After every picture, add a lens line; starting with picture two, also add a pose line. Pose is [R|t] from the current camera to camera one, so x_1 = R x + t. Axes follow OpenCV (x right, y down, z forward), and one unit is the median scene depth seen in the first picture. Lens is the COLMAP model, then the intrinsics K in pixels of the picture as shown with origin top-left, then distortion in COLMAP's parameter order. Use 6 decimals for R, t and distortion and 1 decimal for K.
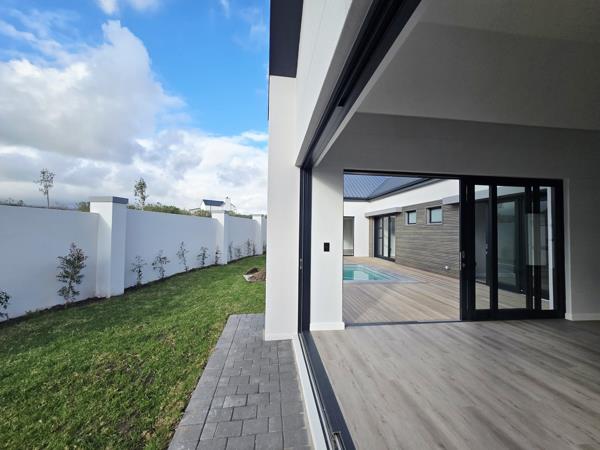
lens RADIAL K [[238.9, 0, 300.0], [0, 238.9, 225.0], [0, 0, 1]] dist [-0.000577, -0.000227]
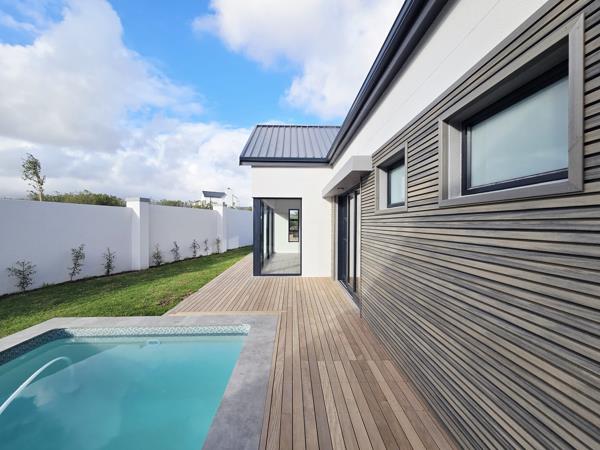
lens RADIAL K [[244.6, 0, 300.0], [0, 244.6, 225.0], [0, 0, 1]] dist [-0.001326, 0.000278]
pose [[0.996464, -0.011022, -0.083294, 0.061544], [0.013637, 0.999430, 0.030890, 0.001311], [0.082906, -0.031916, 0.996046, 0.113598]]
